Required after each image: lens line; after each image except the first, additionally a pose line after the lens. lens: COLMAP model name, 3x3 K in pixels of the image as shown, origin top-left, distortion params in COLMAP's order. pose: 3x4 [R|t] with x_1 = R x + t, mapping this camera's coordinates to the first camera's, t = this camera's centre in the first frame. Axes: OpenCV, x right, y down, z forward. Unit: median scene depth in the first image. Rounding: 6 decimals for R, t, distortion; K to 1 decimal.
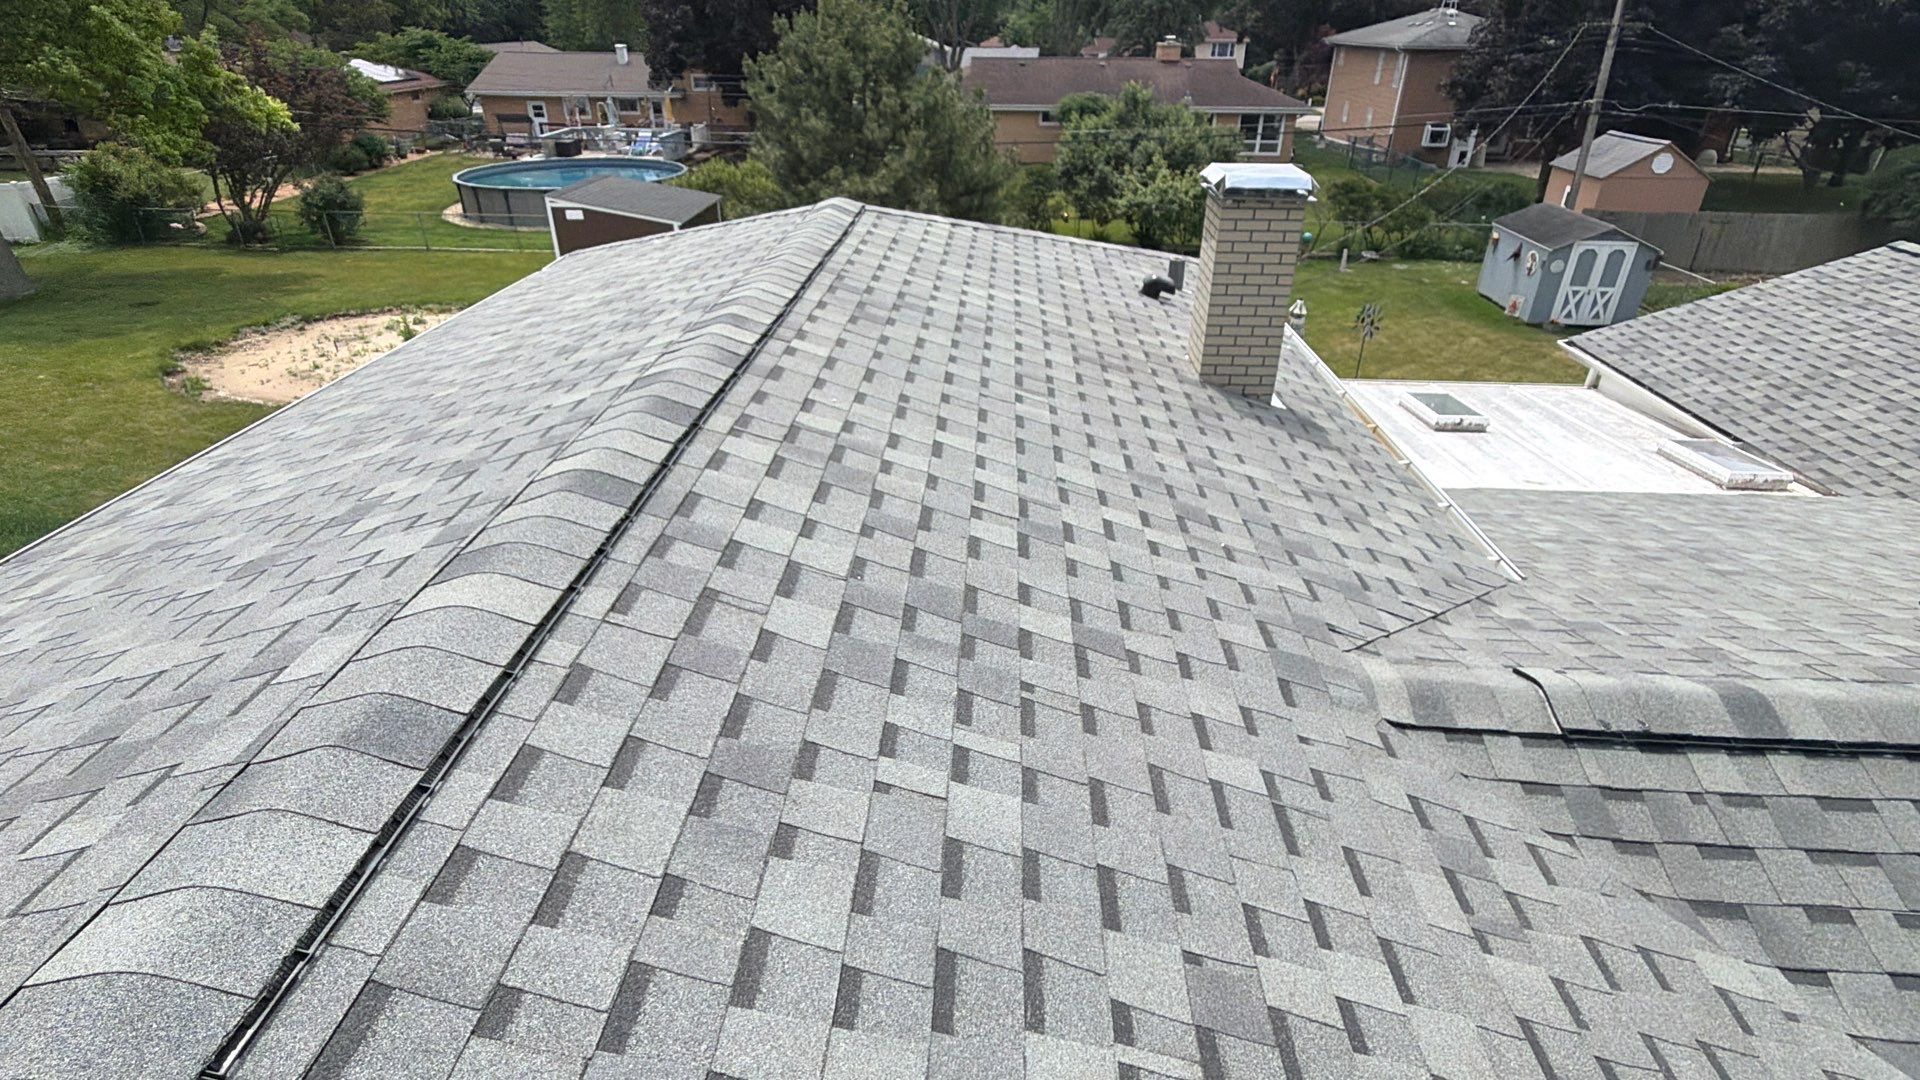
lens RADIAL K [[946.5, 0, 966.4], [0, 946.5, 555.5], [0, 0, 1]] dist [-0.000249, 0.000197]
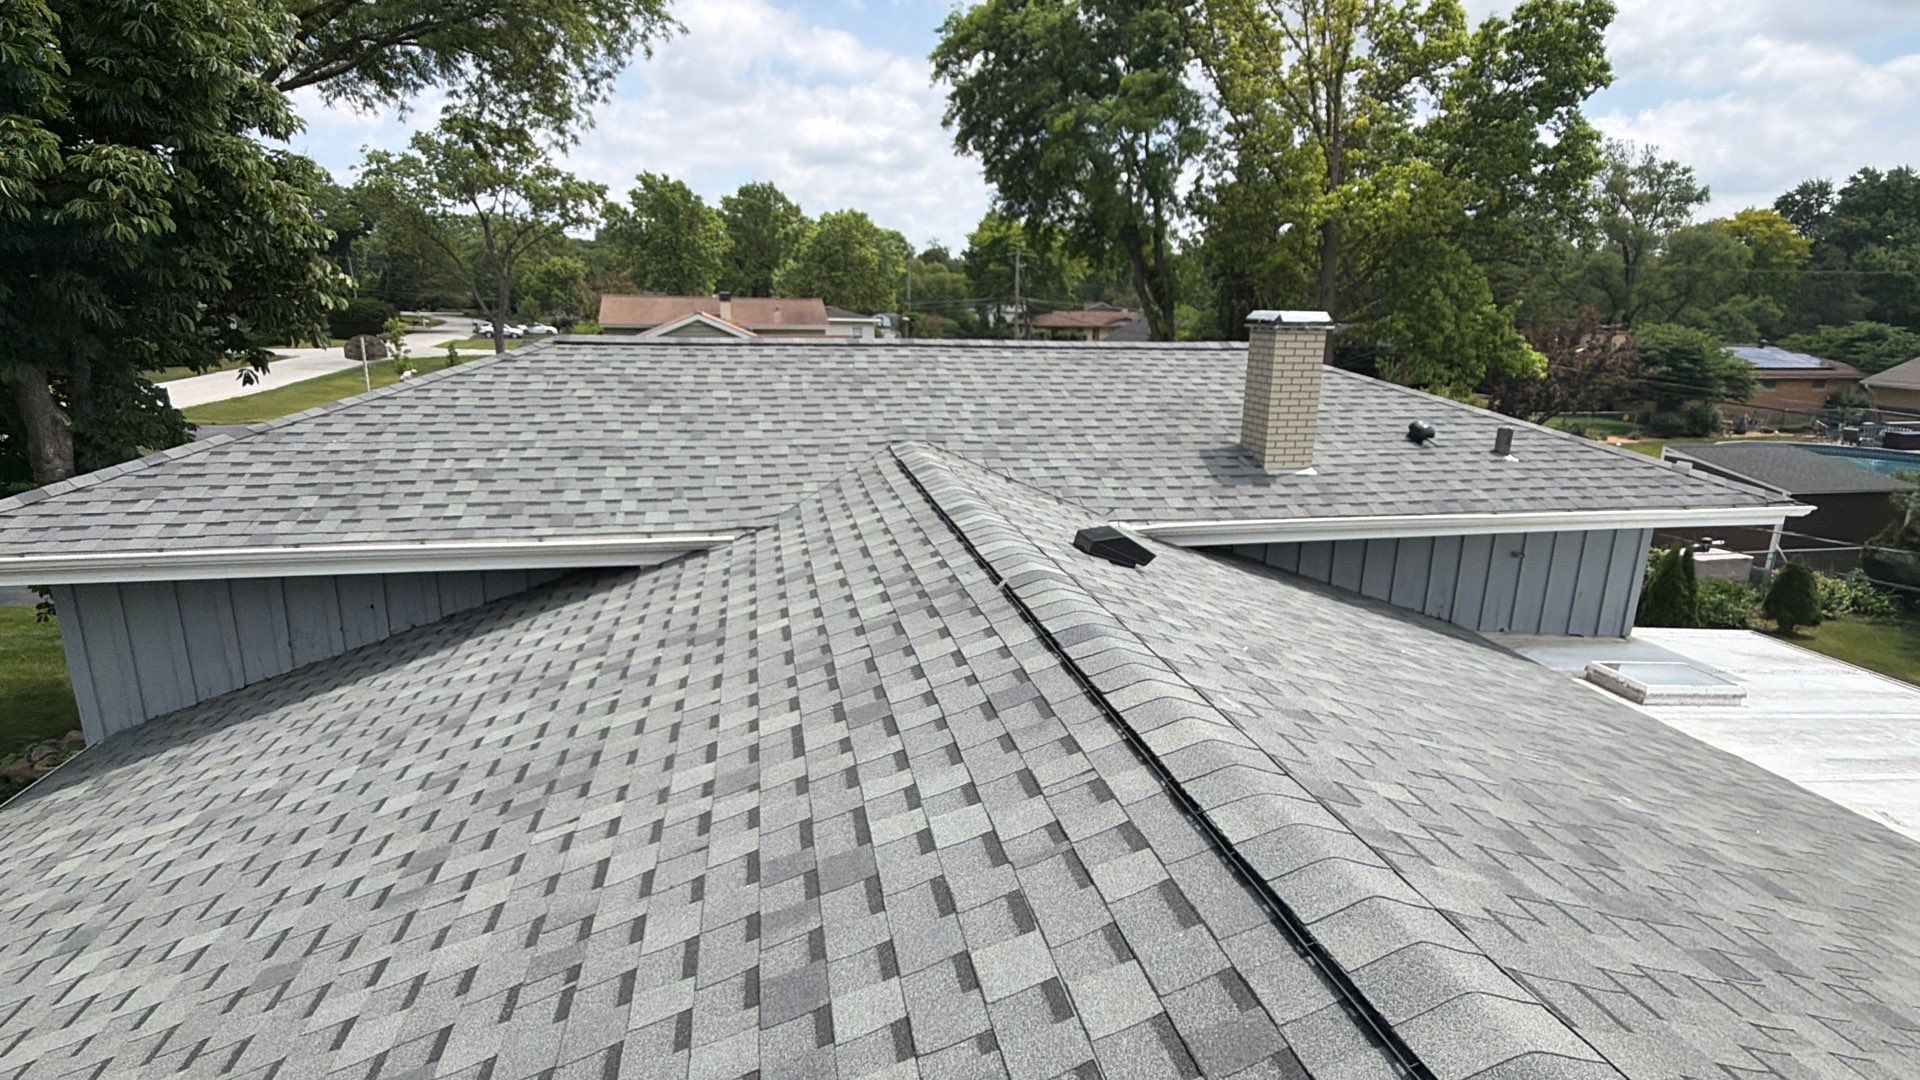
lens RADIAL K [[946.5, 0, 955.1], [0, 946.5, 542.0], [0, 0, 1]] dist [-0.000249, 0.000197]
pose [[0.249926, 0.238168, -0.938516, 0.302483], [-0.493659, 0.865182, 0.088097, 0.001475], [0.832969, 0.441289, 0.333806, 0.051810]]
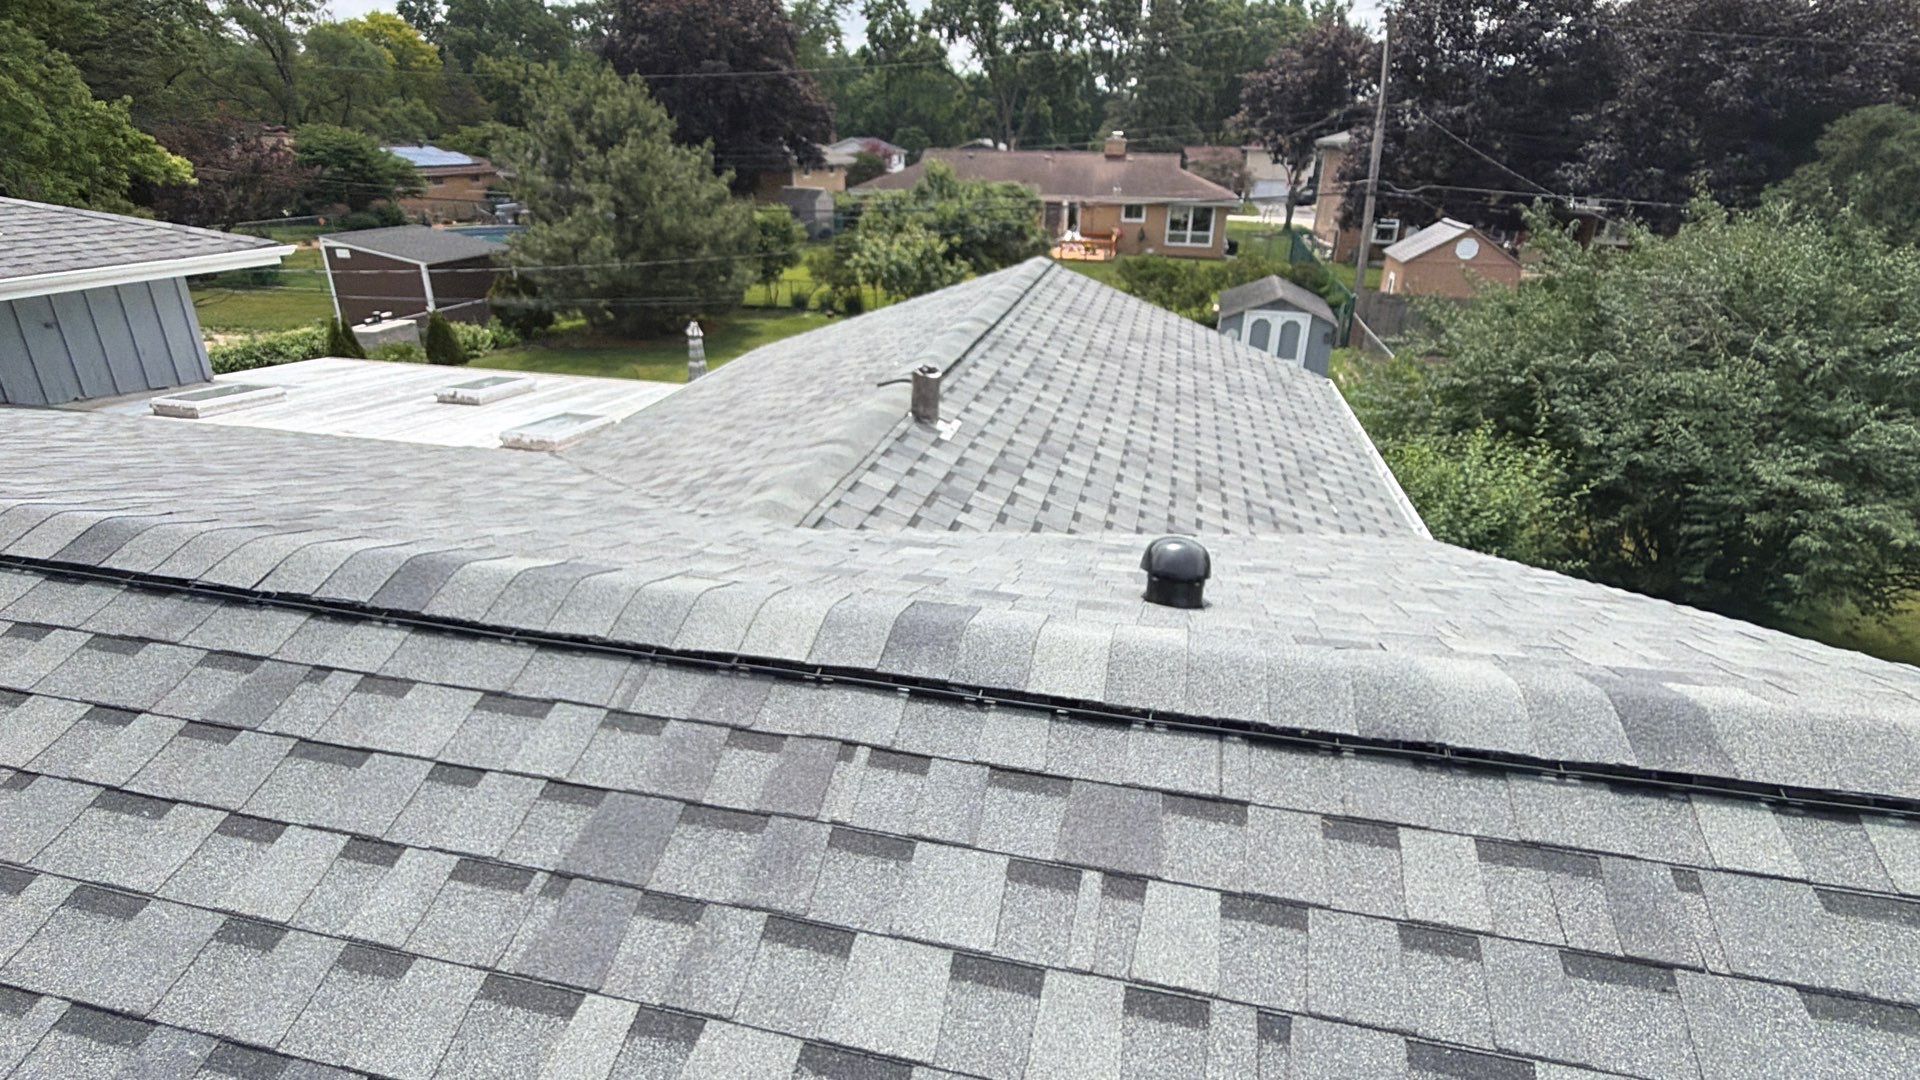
lens RADIAL K [[946.5, 0, 957.7], [0, 946.5, 539.1], [0, 0, 1]] dist [-0.000249, 0.000197]
pose [[0.986095, 0.076230, -0.147666, 0.421743], [-0.092383, 0.990086, -0.105809, 0.020636], [0.138137, 0.117979, 0.983361, 0.037450]]
